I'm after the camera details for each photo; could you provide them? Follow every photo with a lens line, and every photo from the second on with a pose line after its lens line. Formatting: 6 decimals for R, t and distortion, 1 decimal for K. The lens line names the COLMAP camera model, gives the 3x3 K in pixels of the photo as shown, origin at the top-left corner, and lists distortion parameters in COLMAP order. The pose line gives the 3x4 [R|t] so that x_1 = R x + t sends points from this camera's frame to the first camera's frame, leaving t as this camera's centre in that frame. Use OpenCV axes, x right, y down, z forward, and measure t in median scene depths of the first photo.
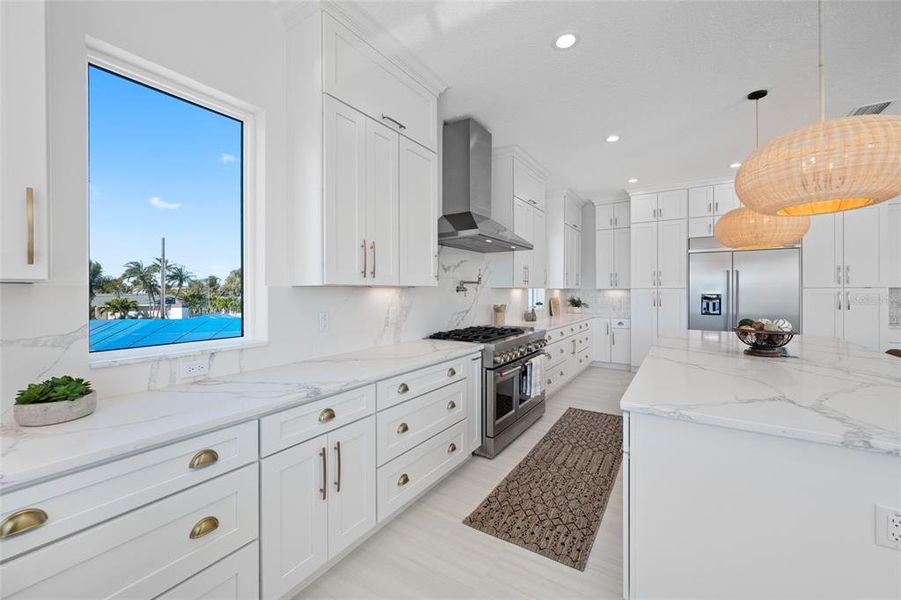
lens RADIAL K [[357.3, 0, 446.7], [0, 357.3, 290.6], [0, 0, 1]] dist [-0.002957, 0.000888]
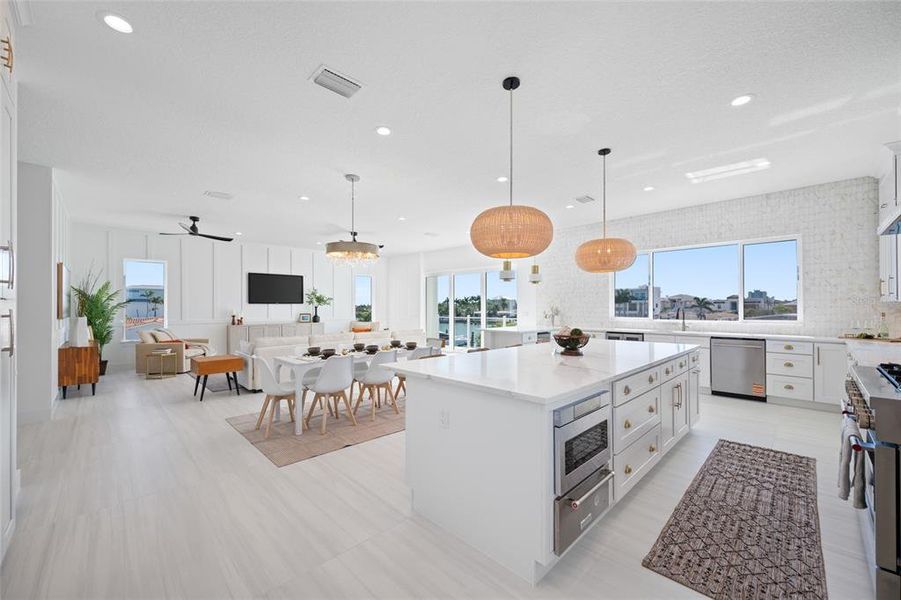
lens RADIAL K [[357.3, 0, 447.0], [0, 357.3, 304.6], [0, 0, 1]] dist [-0.002957, 0.000888]
pose [[-0.978740, 0.007990, 0.204949, 0.730747], [0.005995, 0.999928, -0.010353, 0.005855], [-0.205017, -0.008905, -0.978718, 1.638801]]
